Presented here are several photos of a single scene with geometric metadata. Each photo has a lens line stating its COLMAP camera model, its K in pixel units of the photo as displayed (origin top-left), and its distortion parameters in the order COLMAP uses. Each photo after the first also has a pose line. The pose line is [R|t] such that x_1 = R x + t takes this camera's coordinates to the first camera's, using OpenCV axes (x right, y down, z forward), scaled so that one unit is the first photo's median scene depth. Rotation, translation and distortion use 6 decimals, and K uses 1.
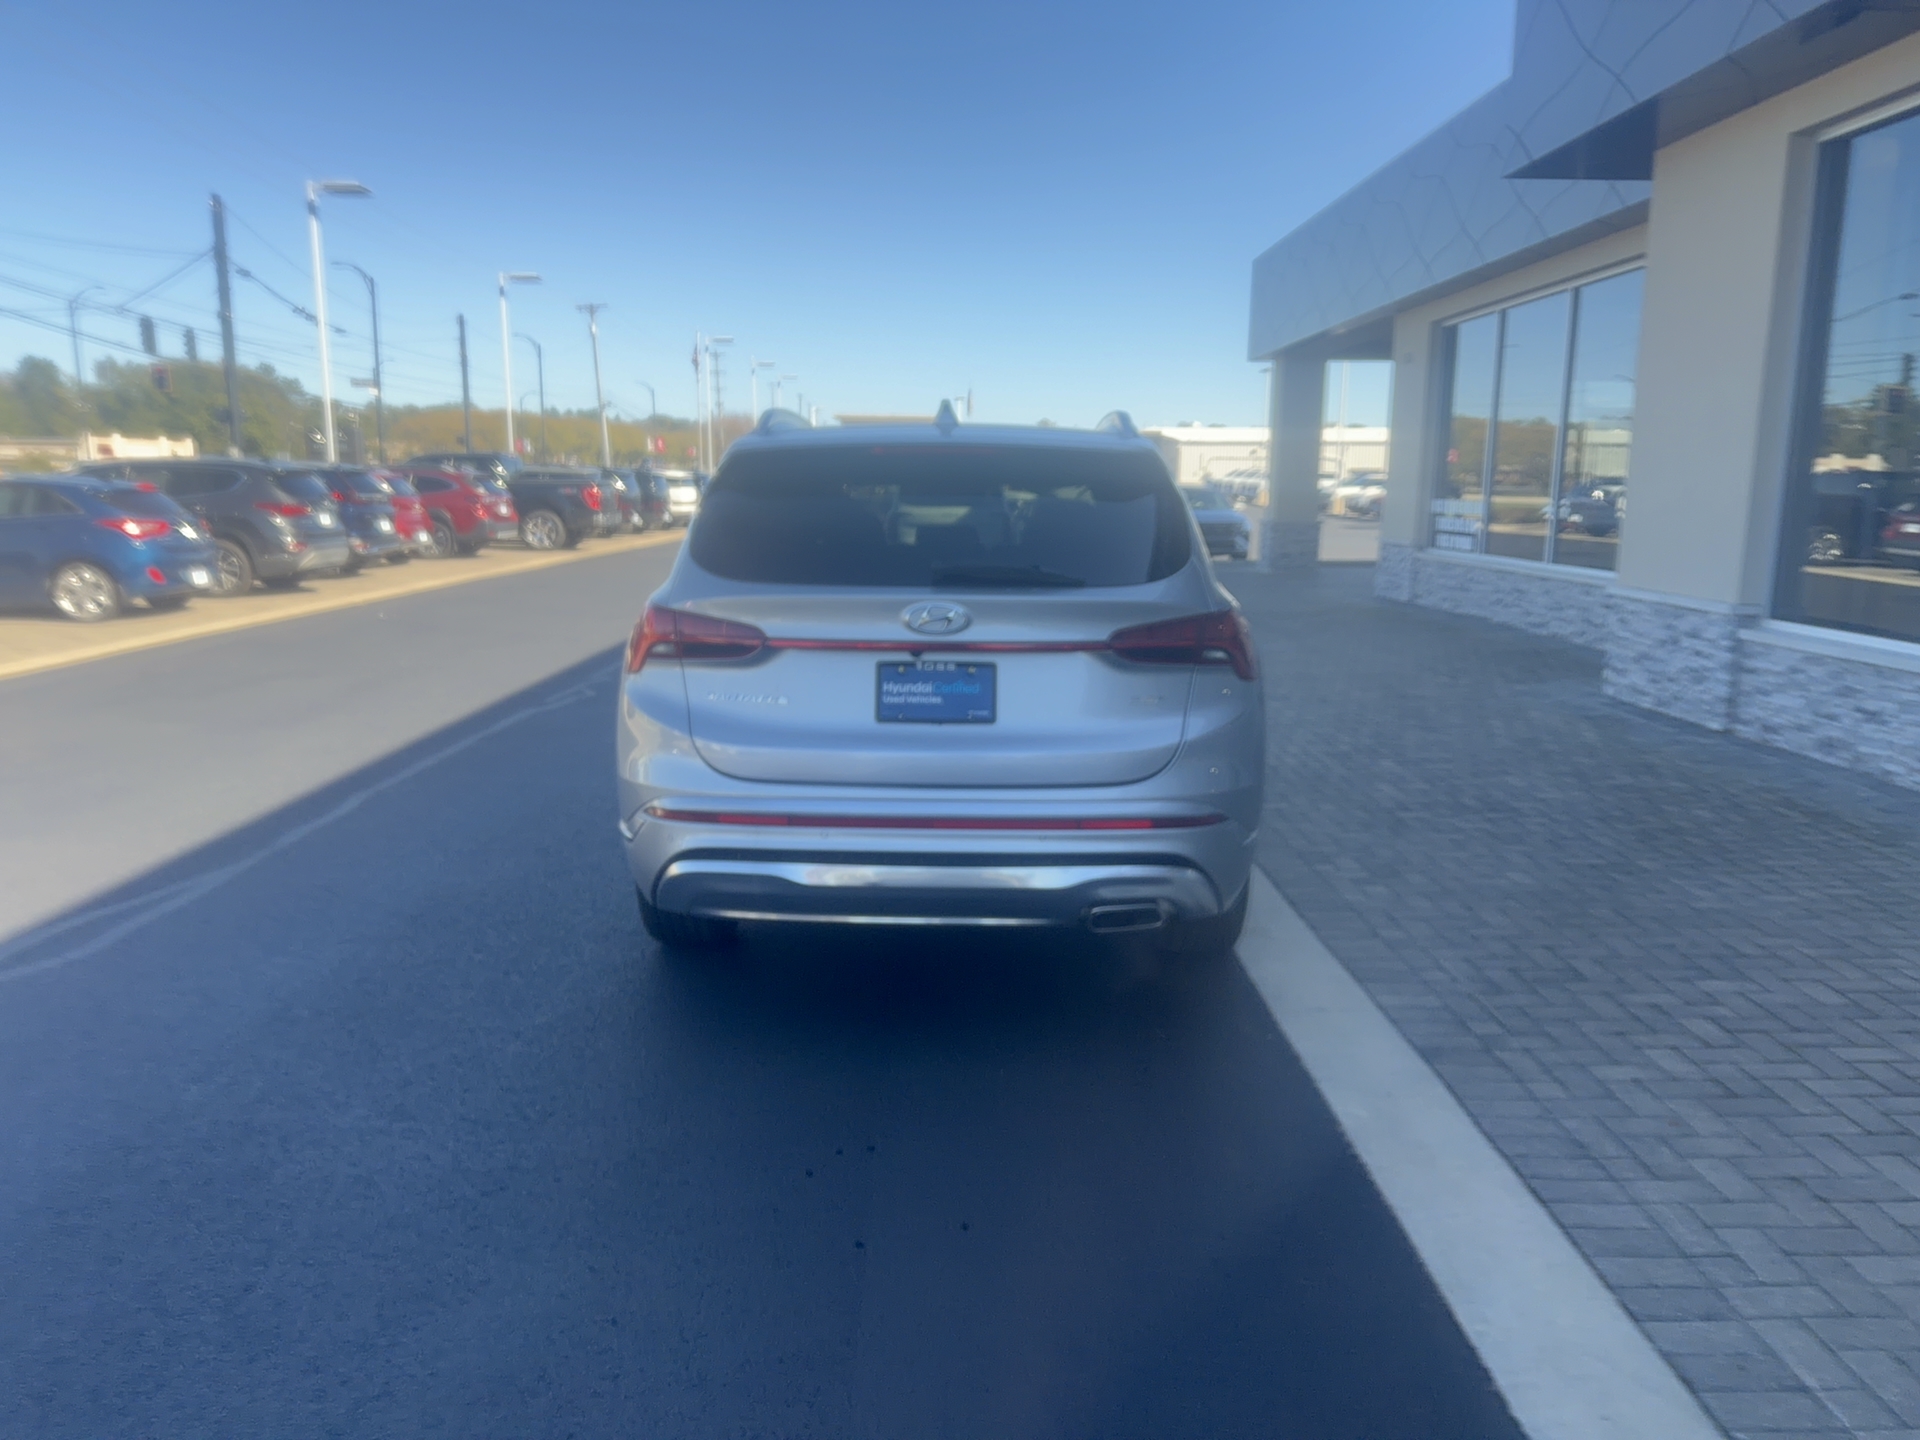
lens RADIAL K [[1365.7, 0, 953.8], [0, 1365.7, 723.1], [0, 0, 1]] dist [0.063470, -0.089082]
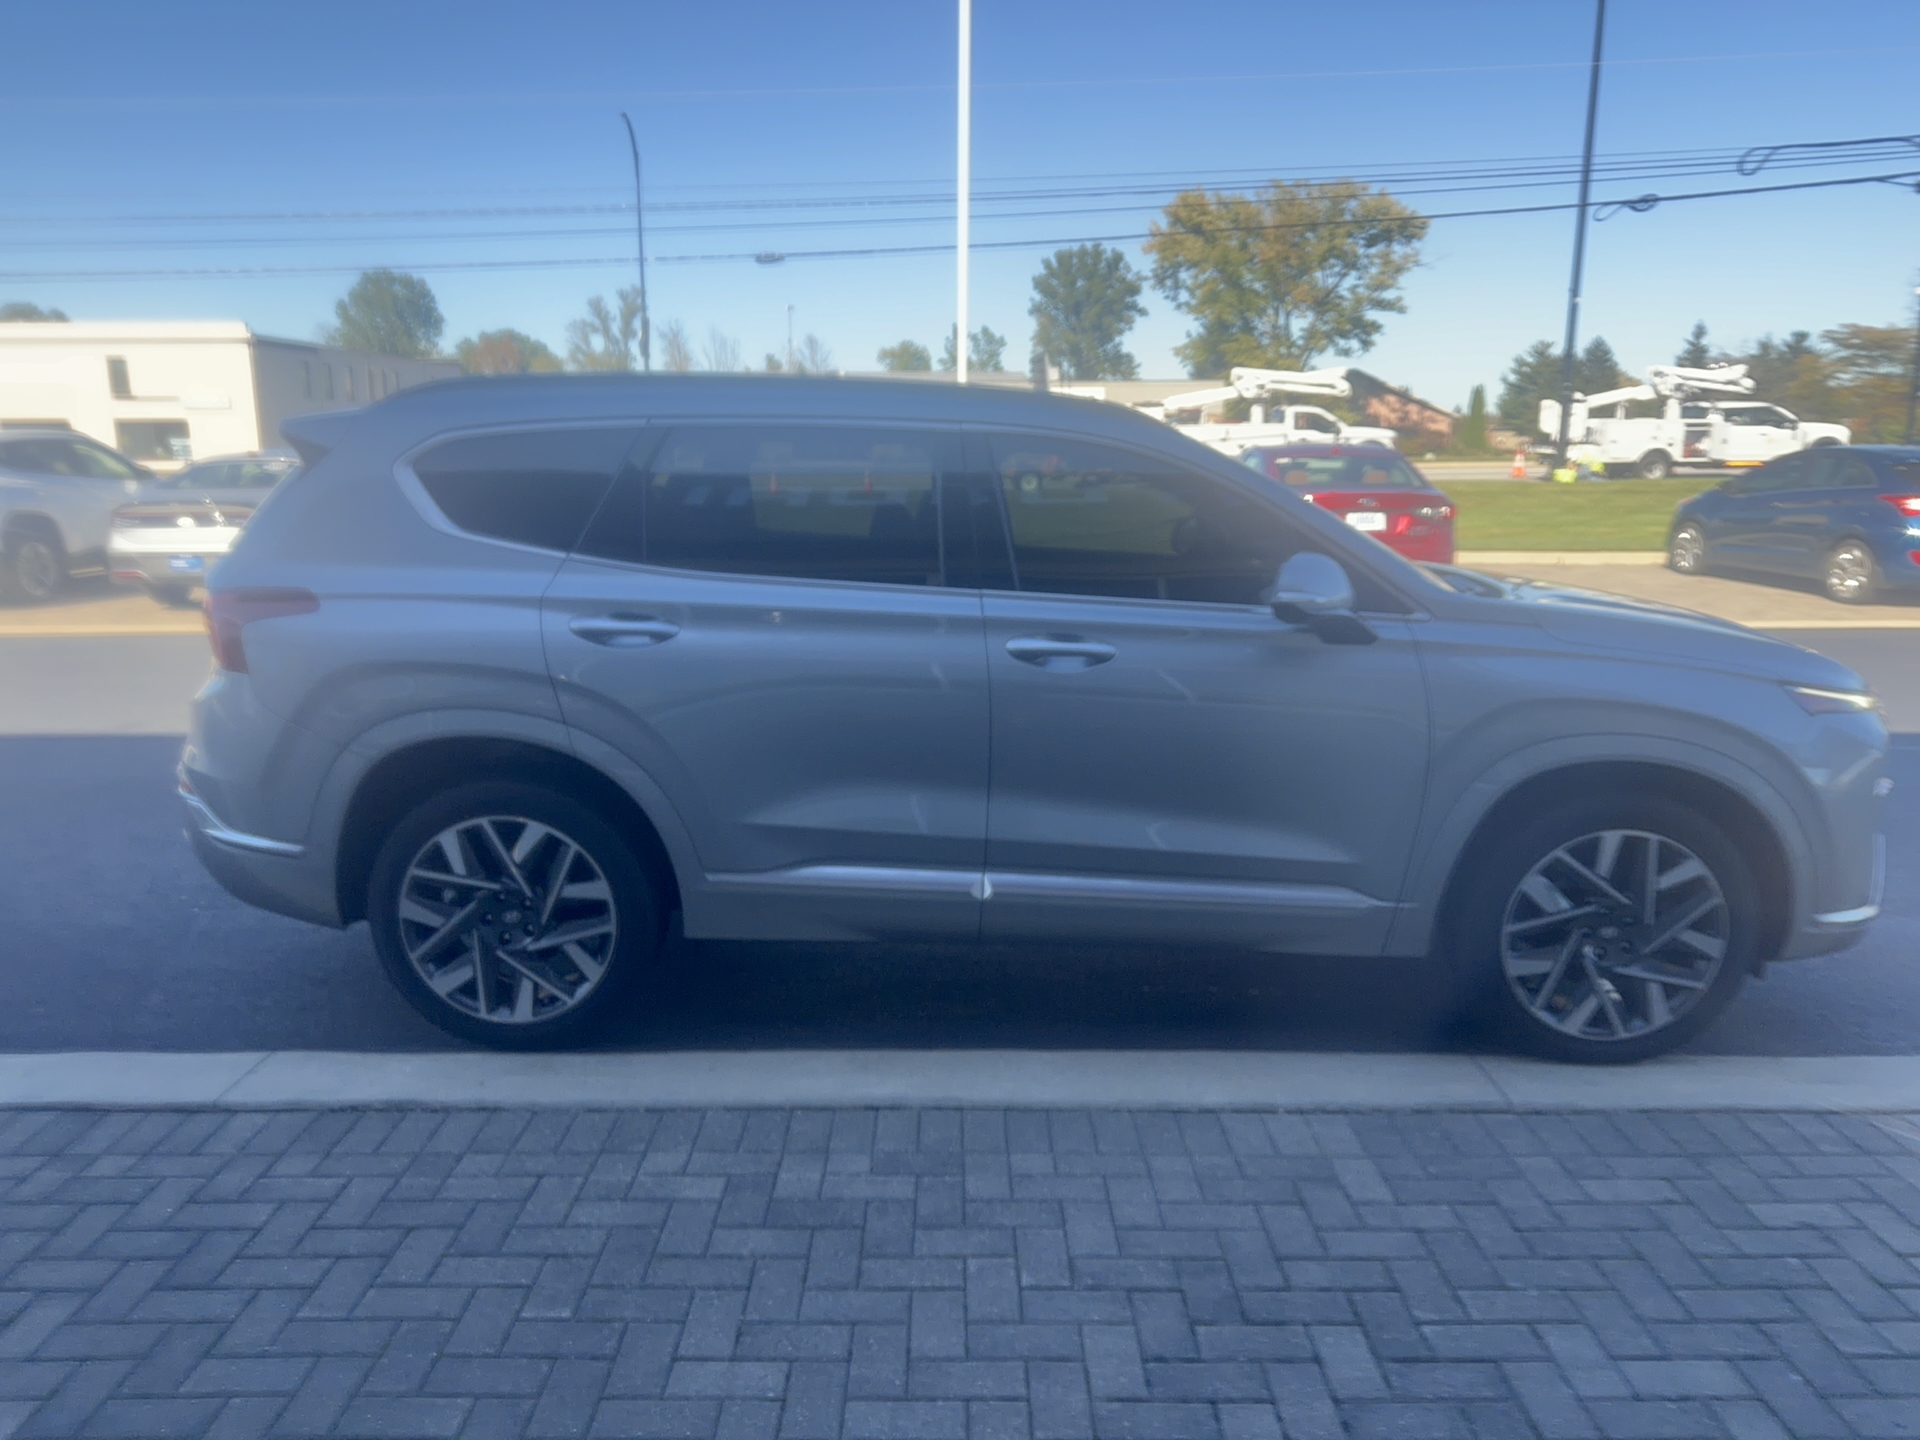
lens RADIAL K [[1379.6, 0, 960.0], [0, 1379.6, 720.0], [0, 0, 1]] dist [-0.011432, 0.005874]
pose [[-0.003457, 0.191733, -0.981441, 0.991120], [-0.169364, 0.967156, 0.189539, -0.226632], [0.985547, 0.166876, 0.029129, 1.274366]]
